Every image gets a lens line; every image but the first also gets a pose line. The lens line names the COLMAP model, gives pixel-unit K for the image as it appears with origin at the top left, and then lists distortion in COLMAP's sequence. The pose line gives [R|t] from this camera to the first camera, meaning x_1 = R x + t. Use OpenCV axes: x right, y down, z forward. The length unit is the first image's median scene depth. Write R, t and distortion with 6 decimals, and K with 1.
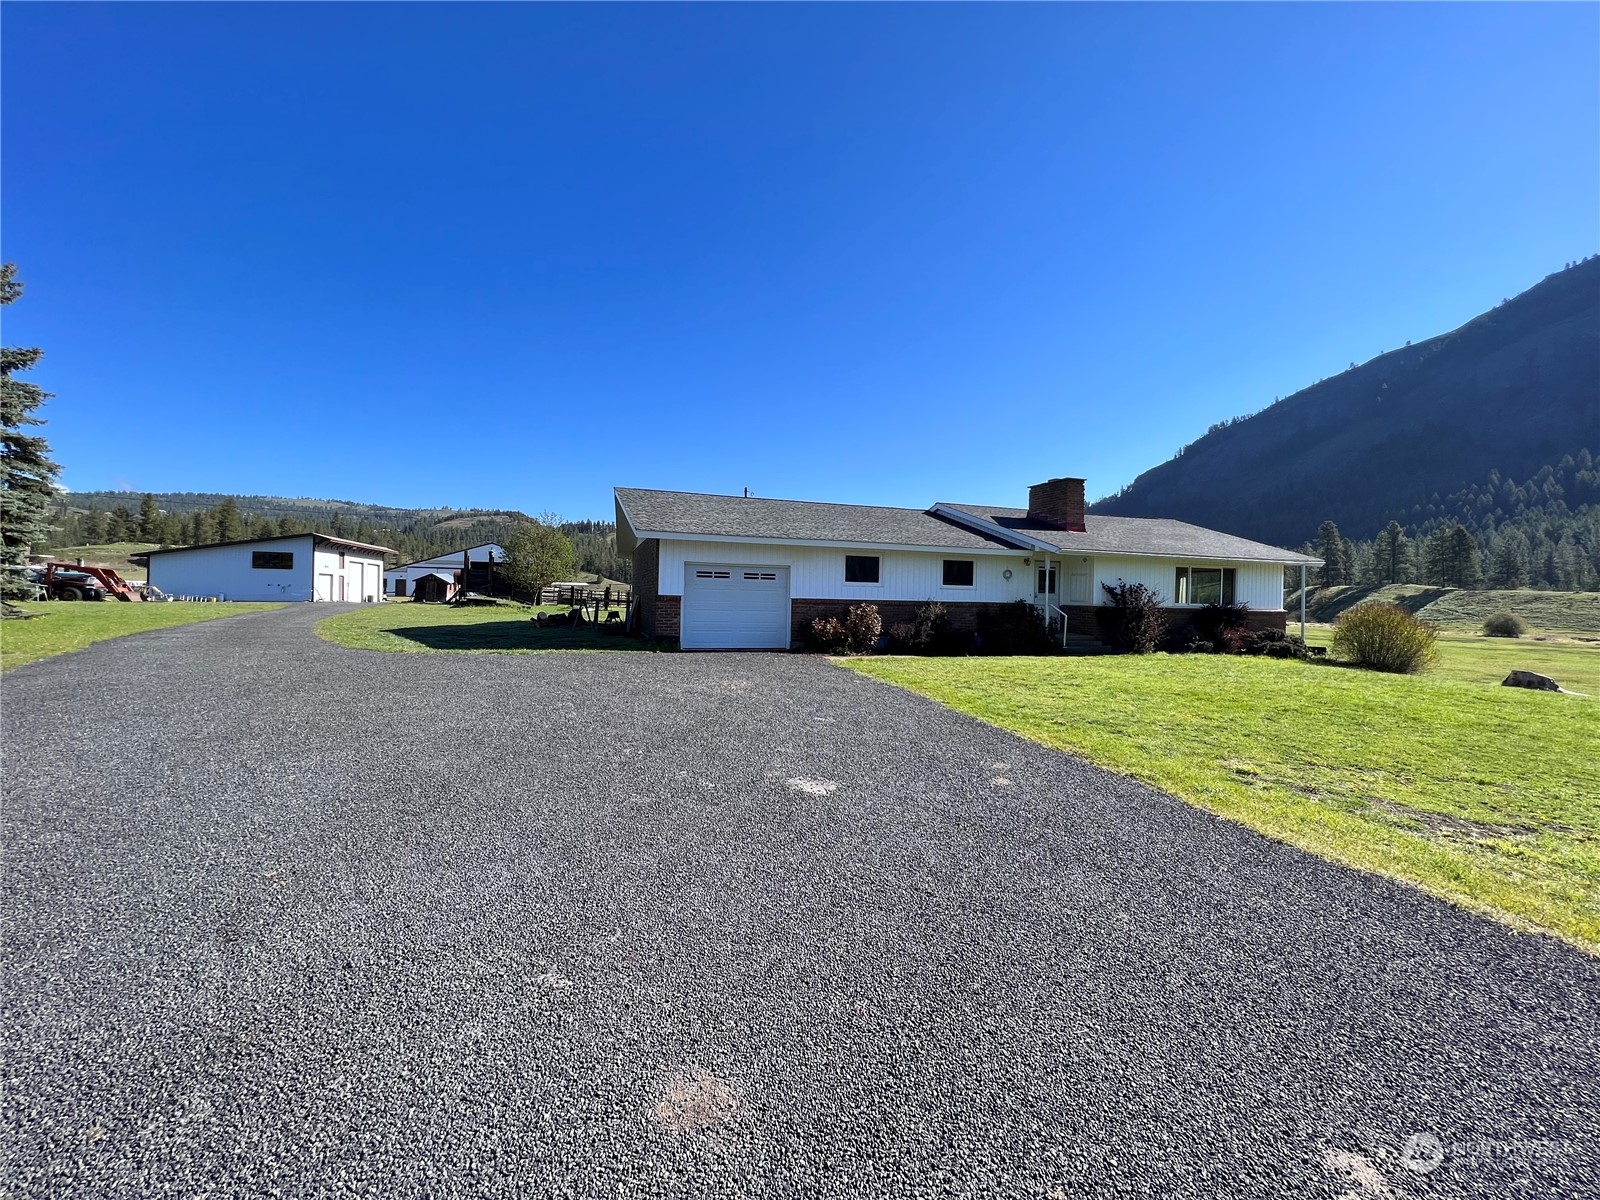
lens RADIAL K [[640.0, 0, 798.4], [0, 640.0, 601.5], [0, 0, 1]] dist [-0.000990, 0.000574]
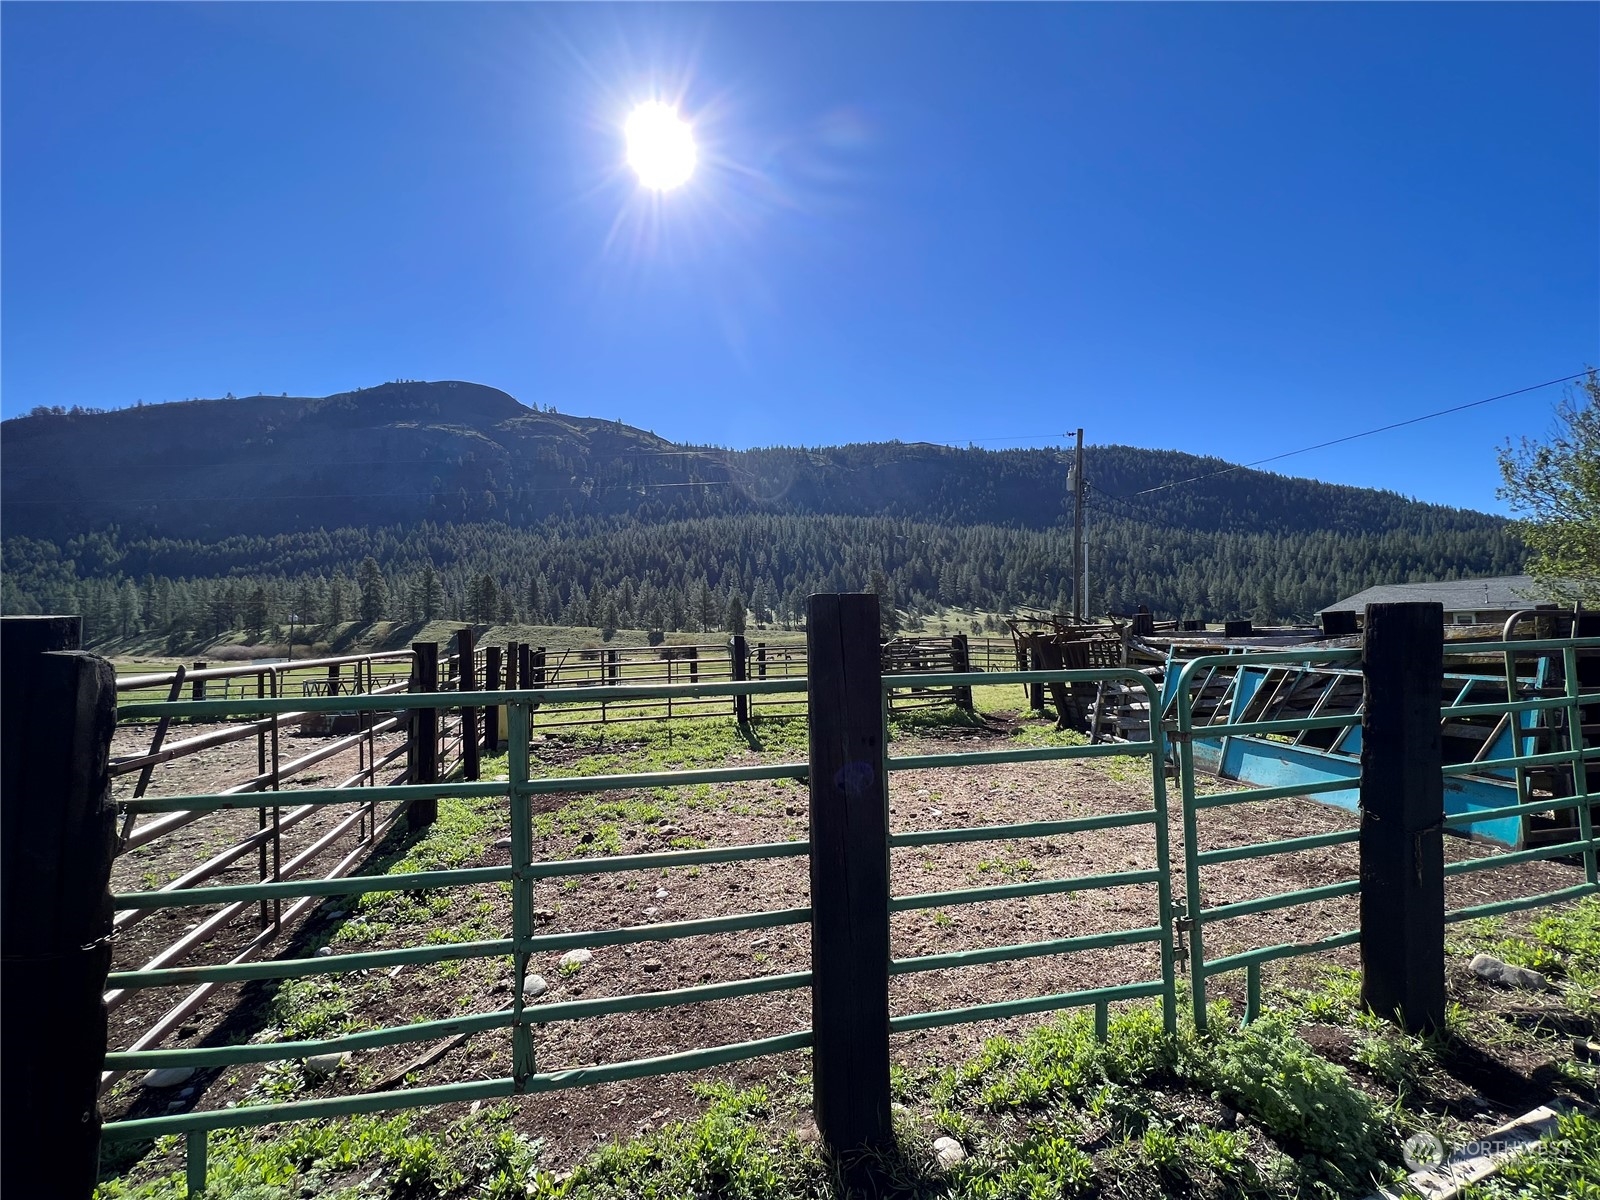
lens RADIAL K [[640.0, 0, 799.2], [0, 640.0, 601.3], [0, 0, 1]] dist [-0.000990, 0.000574]
pose [[0.076045, 0.034938, 0.996492, -1.597967], [0.019756, 0.999137, -0.036539, -0.085505], [-0.996909, 0.022465, 0.075289, 3.164604]]
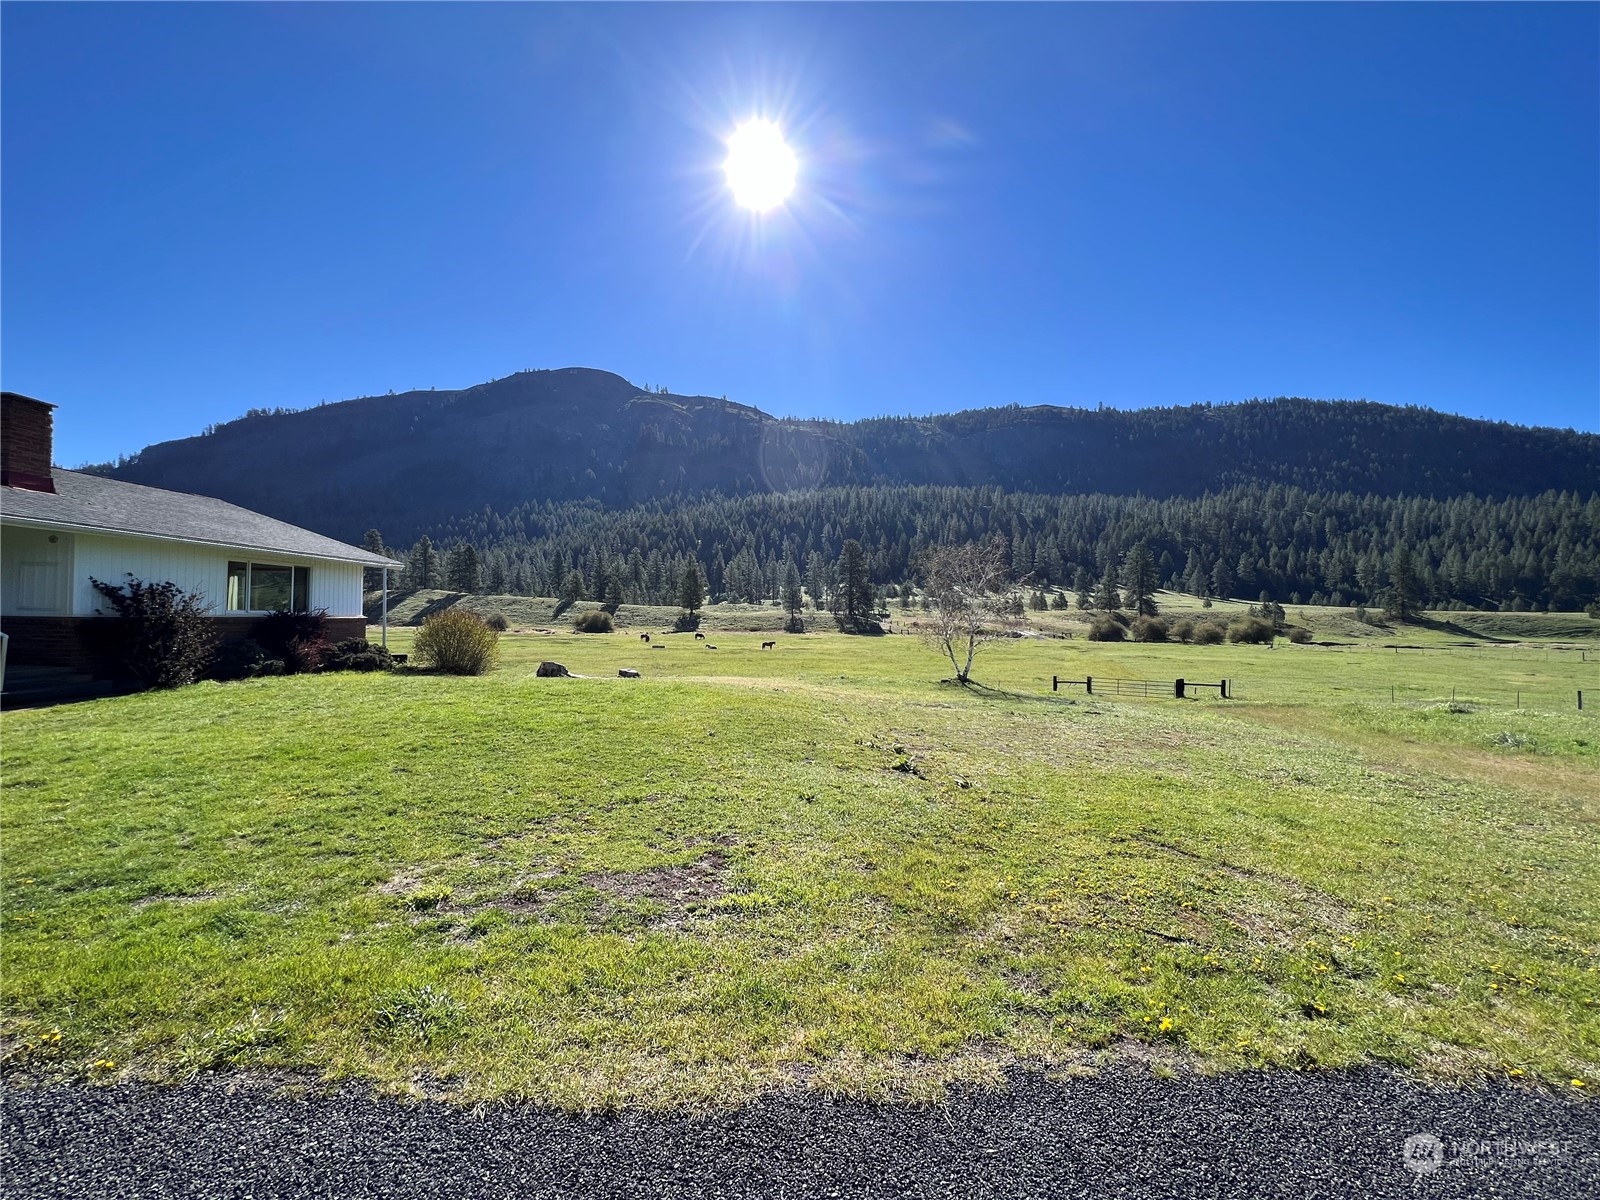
lens RADIAL K [[640.0, 0, 800.5], [0, 640.0, 600.0], [0, 0, 1]] dist [-0.000990, 0.000574]
pose [[0.282902, 0.003330, 0.959143, 0.076777], [0.003525, 0.999984, -0.004512, -0.003798], [-0.959142, 0.004658, 0.282886, 0.171640]]
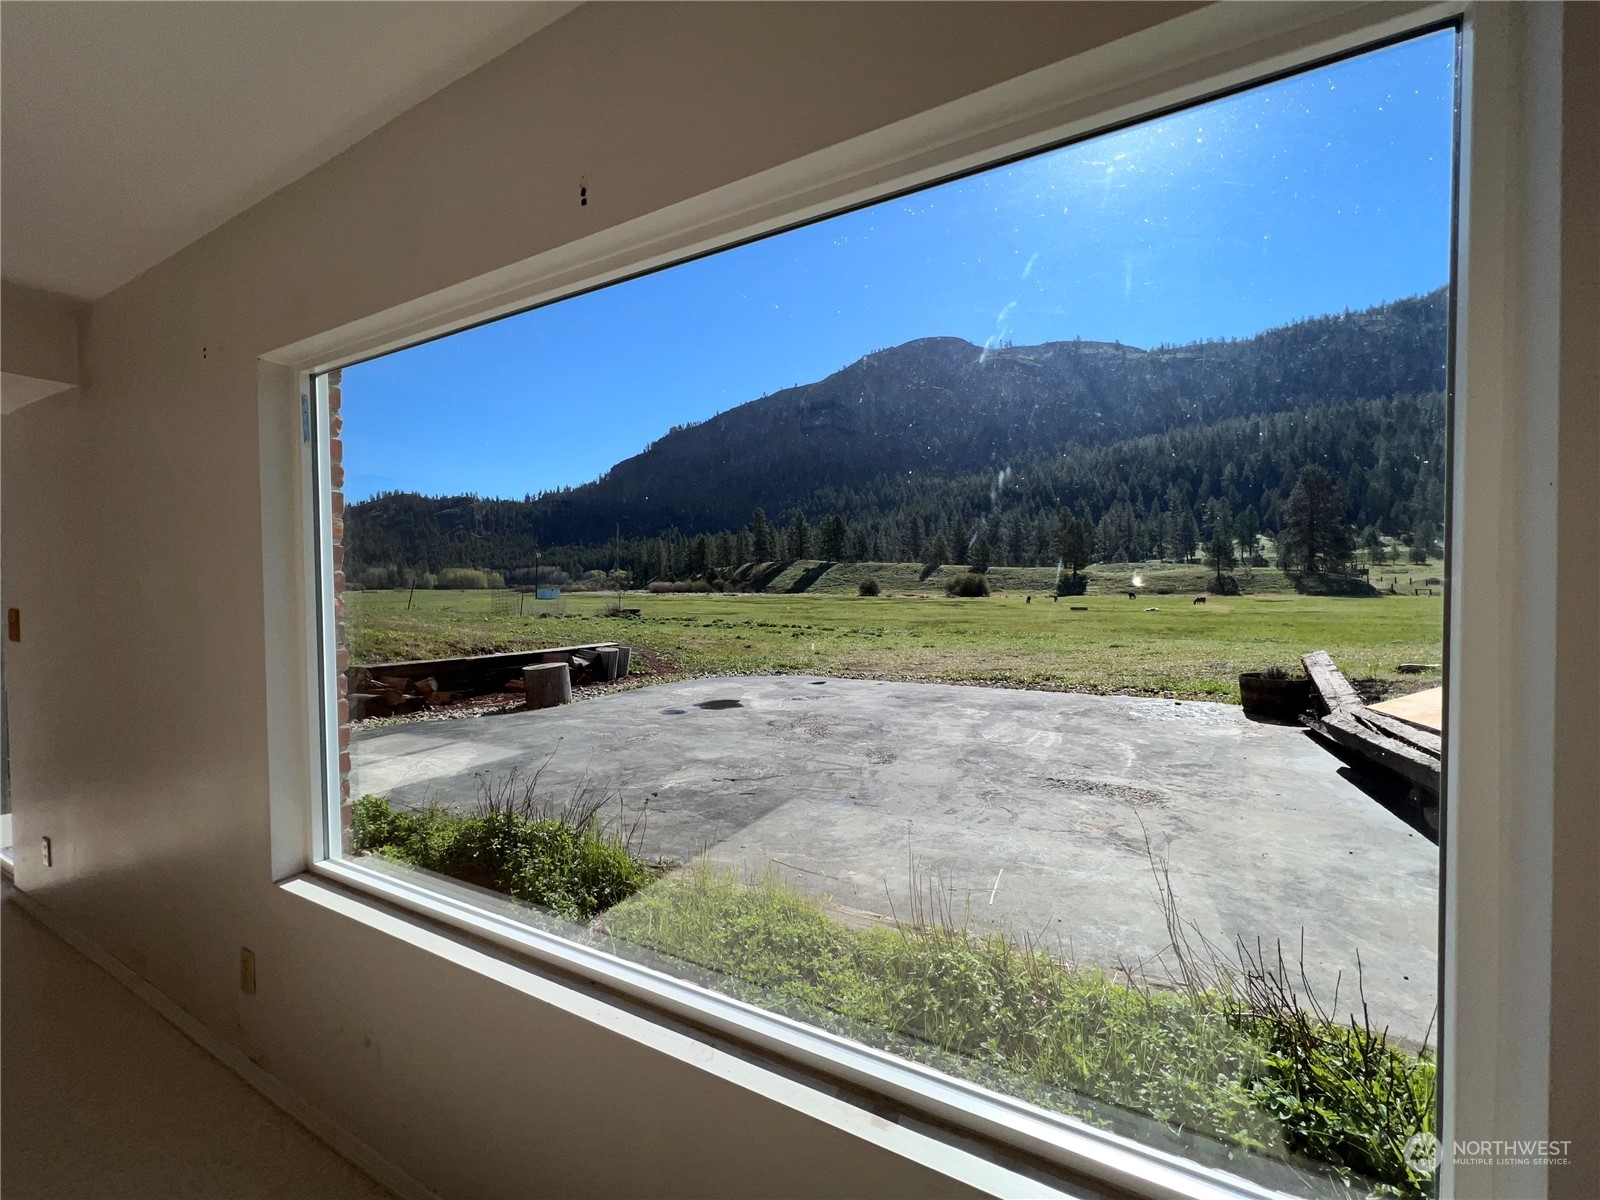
lens RADIAL K [[640.0, 0, 799.2], [0, 640.0, 602.0], [0, 0, 1]] dist [-0.000990, 0.000574]
pose [[0.723745, -0.047619, 0.688423, 0.731153], [0.031780, 0.998858, 0.035682, 0.117877], [-0.689335, -0.003947, 0.724432, 1.116083]]
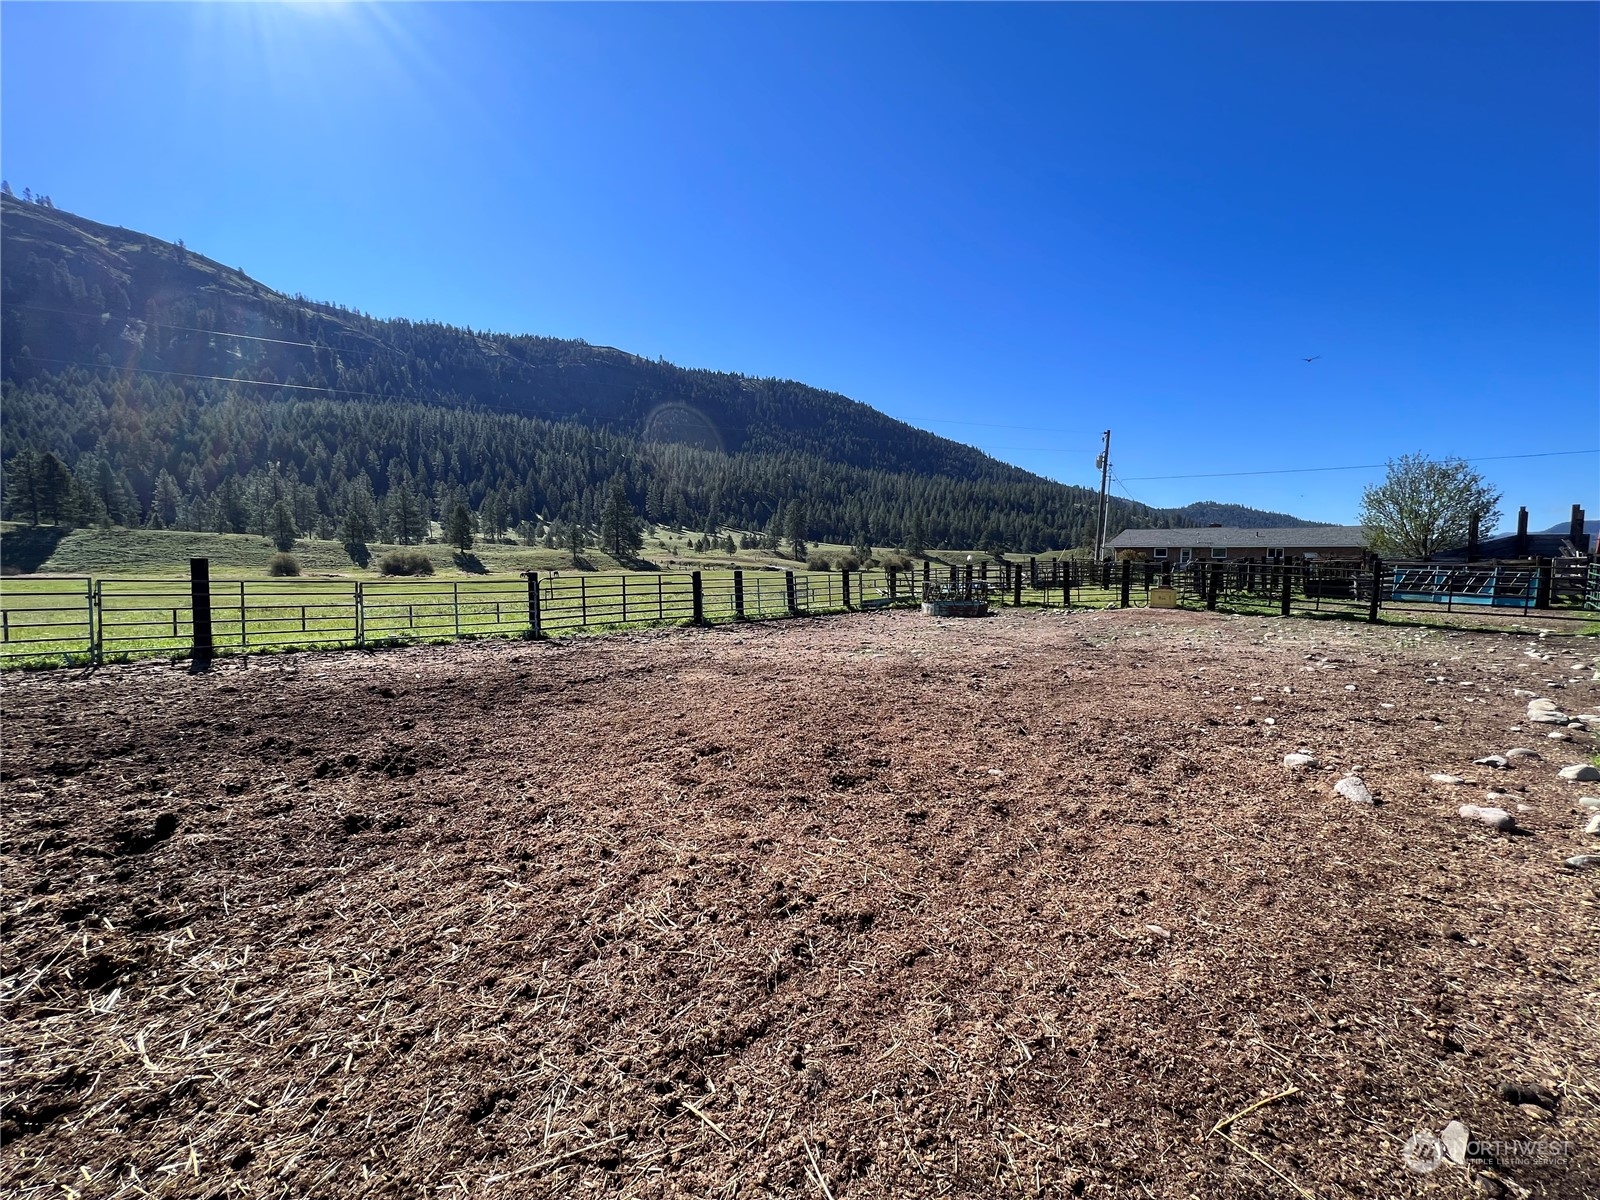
lens RADIAL K [[640.0, 0, 801.1], [0, 640.0, 601.8], [0, 0, 1]] dist [-0.000990, 0.000574]
pose [[-0.411285, -0.090984, 0.906954, -1.836555], [-0.008443, 0.995343, 0.096022, -0.101082], [-0.911468, 0.031835, -0.410138, 4.536208]]
